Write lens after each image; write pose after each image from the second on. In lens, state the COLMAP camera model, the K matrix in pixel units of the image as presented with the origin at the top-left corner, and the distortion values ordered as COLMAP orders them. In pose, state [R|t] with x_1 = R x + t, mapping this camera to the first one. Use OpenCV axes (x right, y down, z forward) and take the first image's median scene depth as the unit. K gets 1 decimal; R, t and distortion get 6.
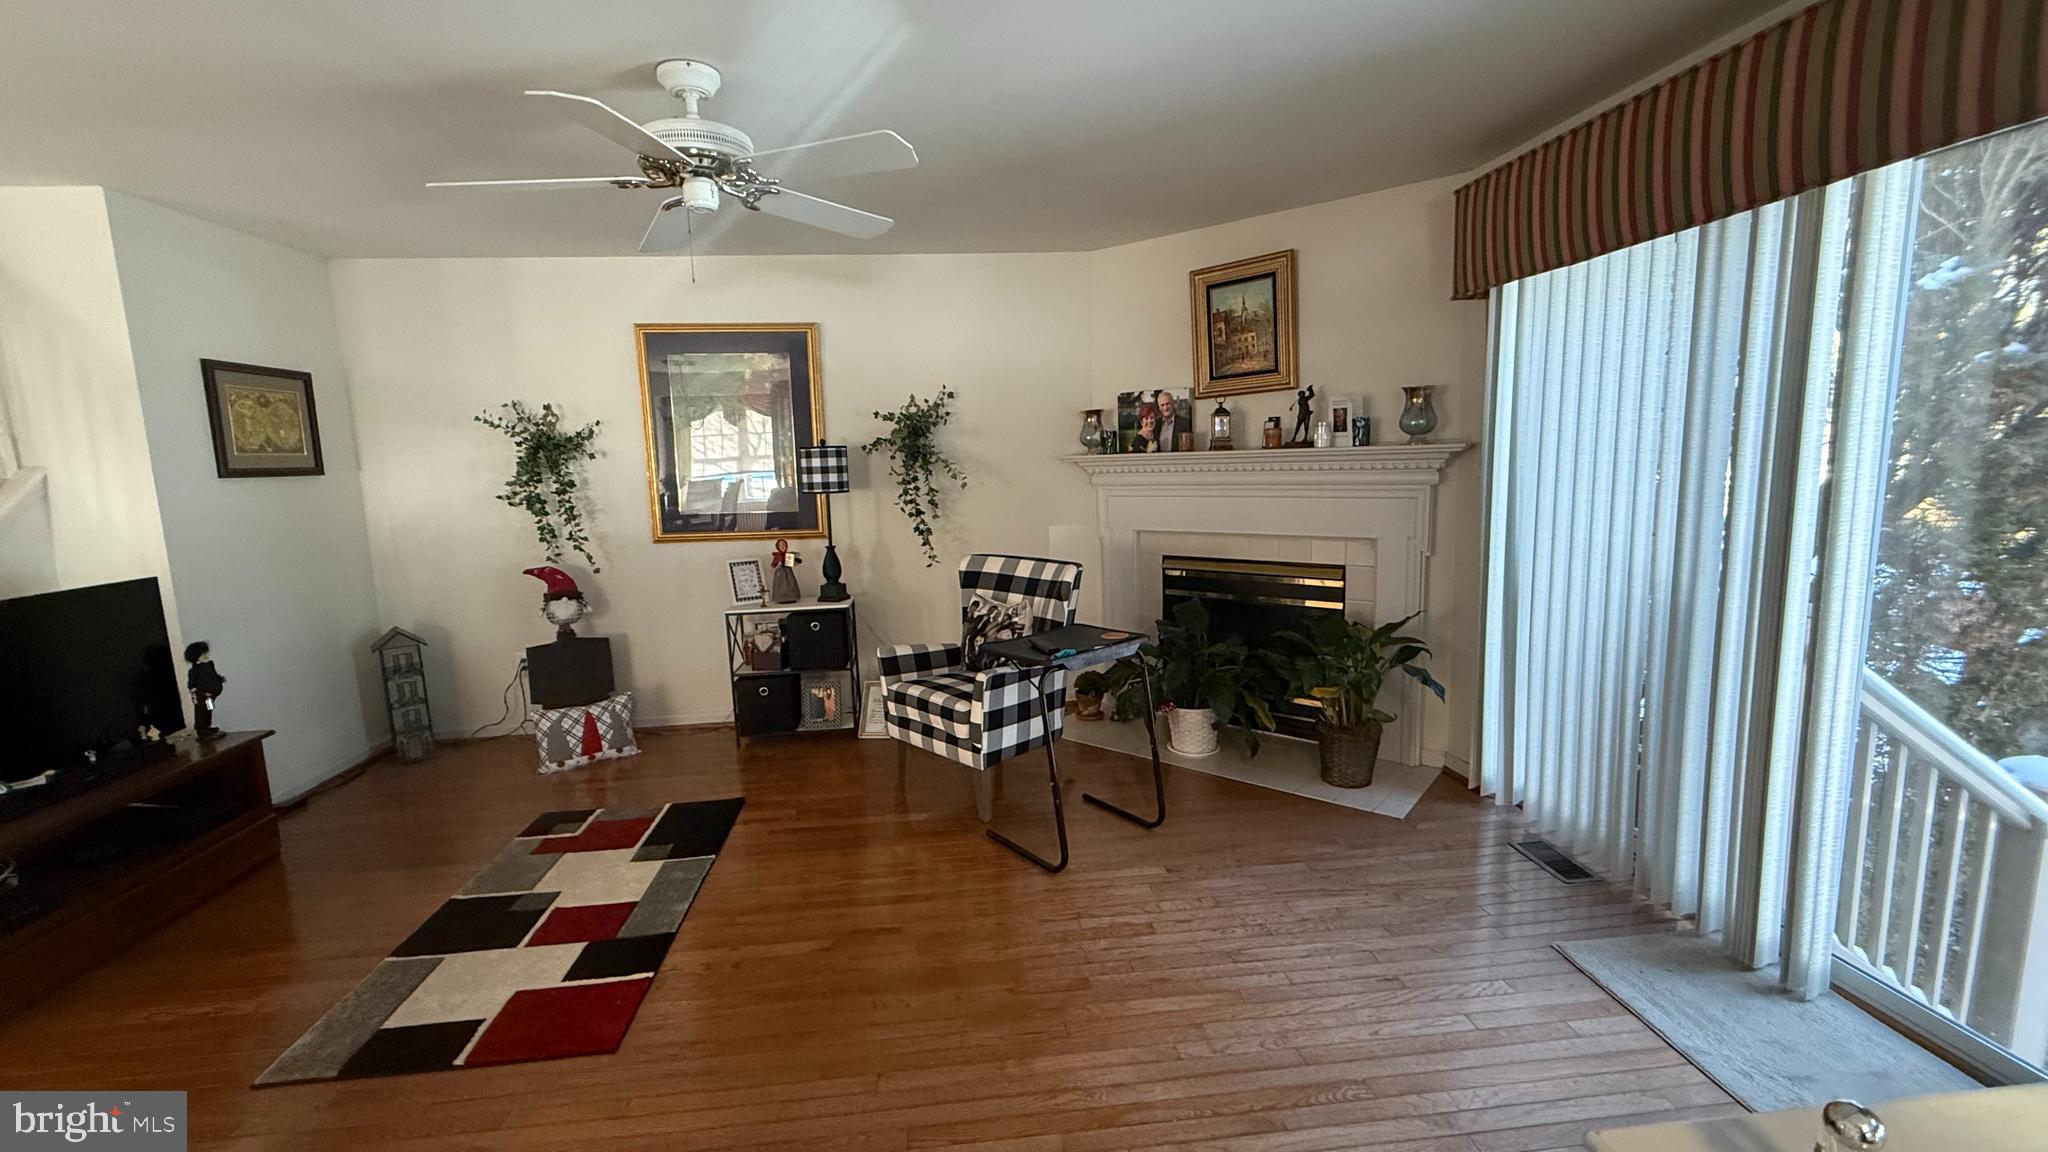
lens RADIAL K [[844.3, 0, 1035.4], [0, 844.3, 579.0], [0, 0, 1]] dist [-0.000358, -0.000230]
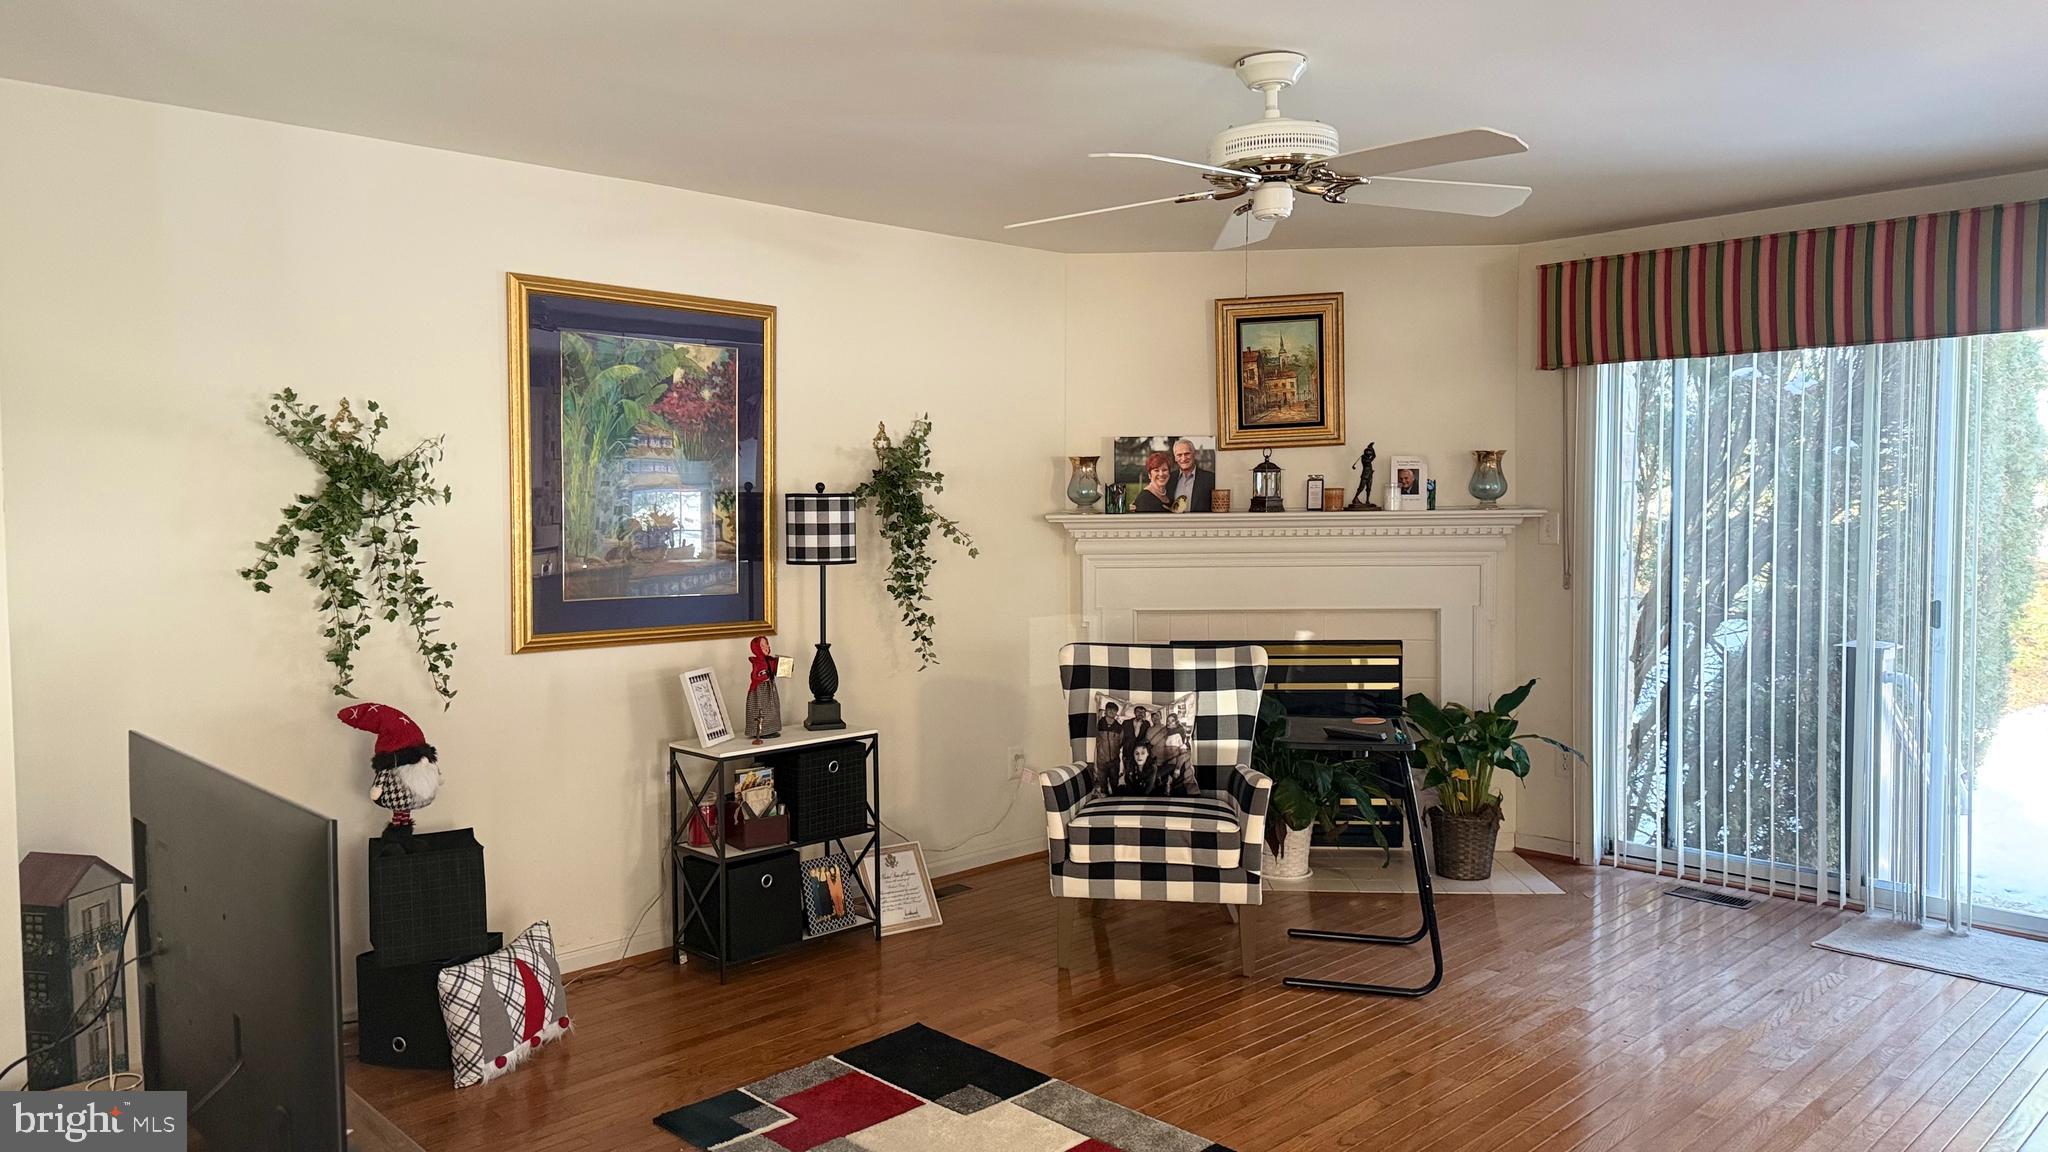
lens RADIAL K [[1410.5, 0, 1027.1], [0, 1410.5, 581.4], [0, 0, 1]] dist [0.126805, -0.183355]
pose [[0.788706, -0.009864, 0.614692, -0.837236], [0.073121, 0.994279, -0.077866, 0.009928], [-0.610407, 0.106360, 0.784915, 0.038866]]
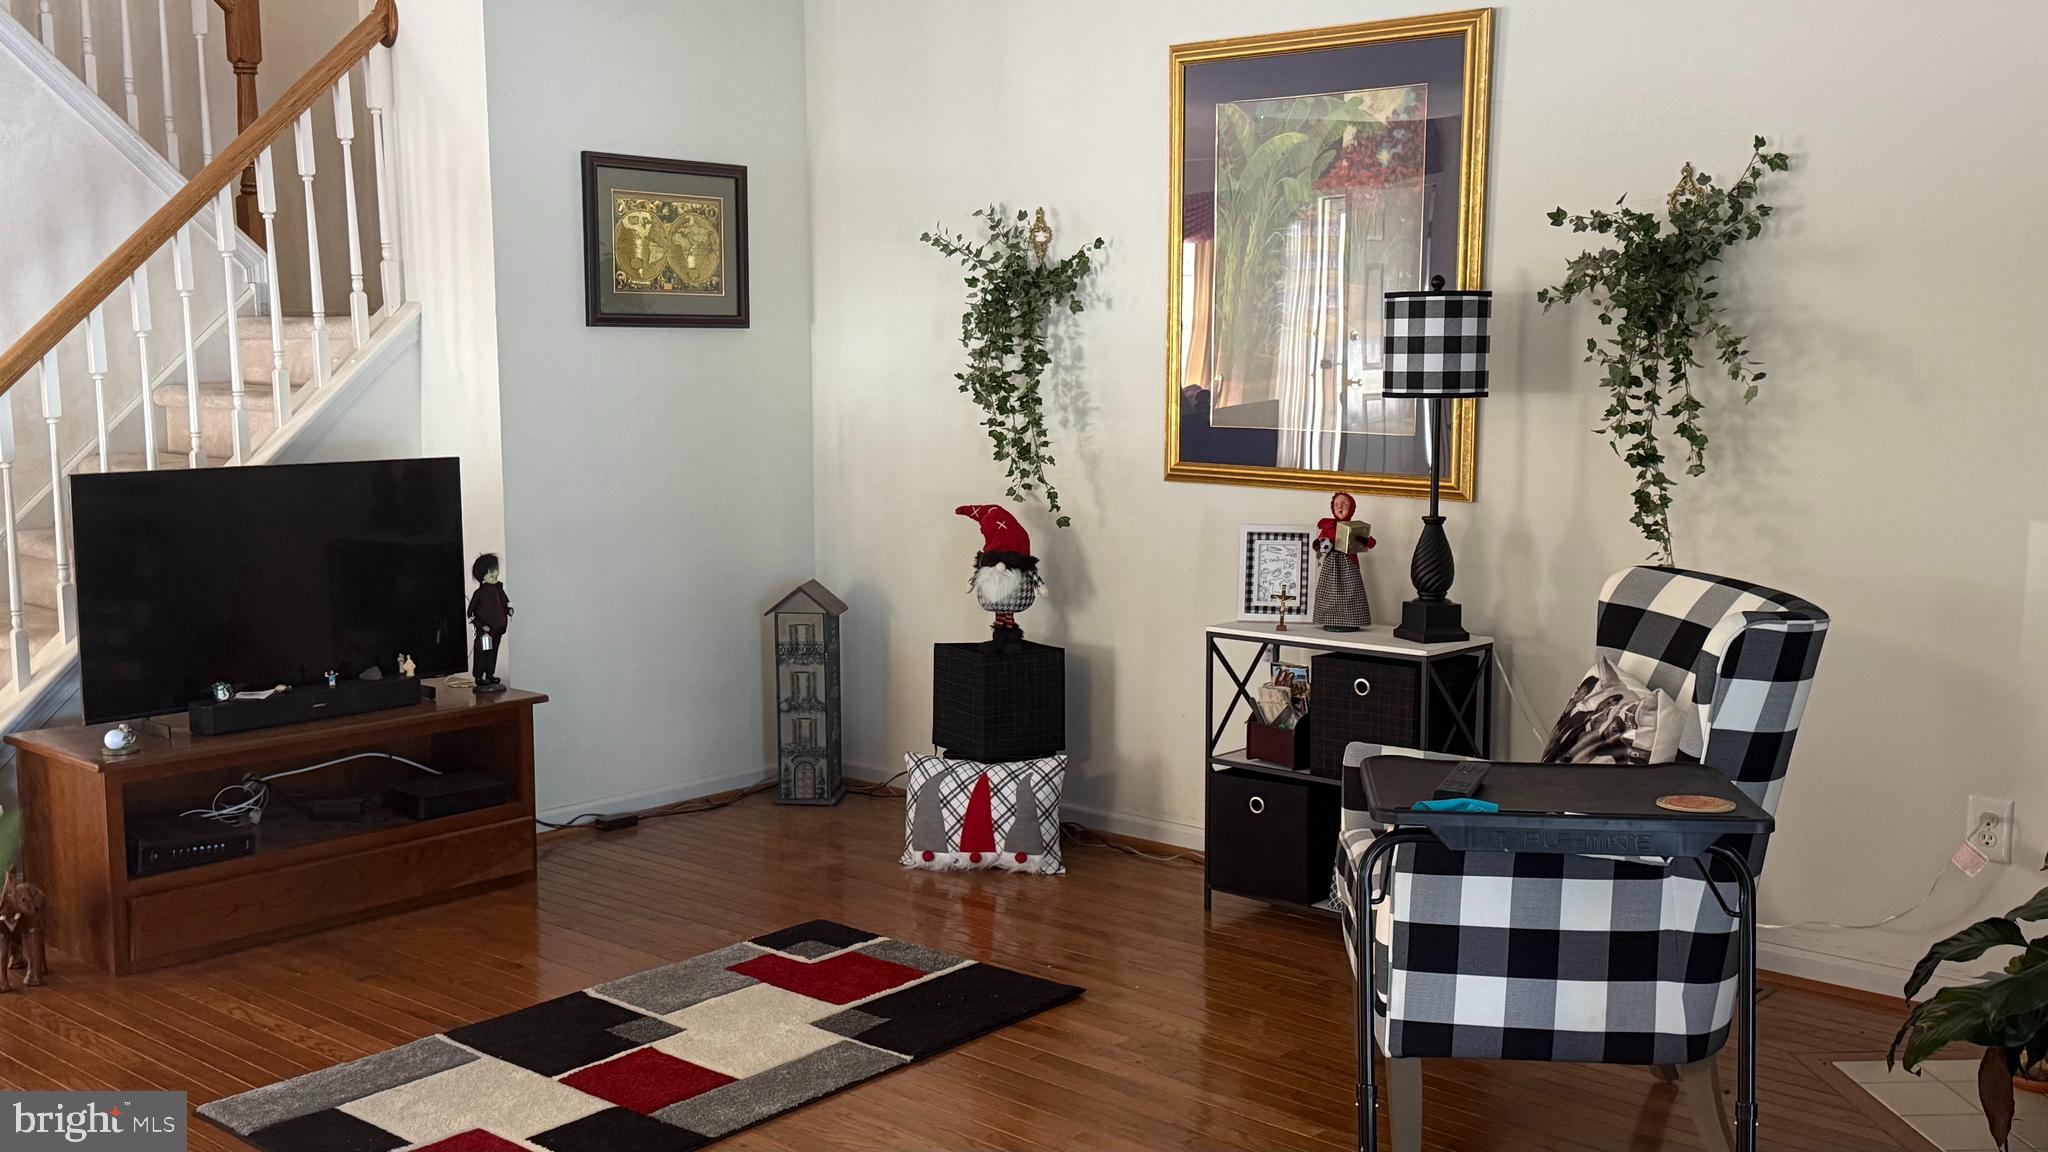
lens RADIAL K [[2012.2, 0, 986.2], [0, 2012.2, 584.4], [0, 0, 1]] dist [0.172092, -0.292330]
pose [[0.667514, 0.119549, -0.734938, 0.410777], [-0.127534, 0.990798, 0.045335, -0.023115], [0.733594, 0.063468, 0.676618, 0.112143]]
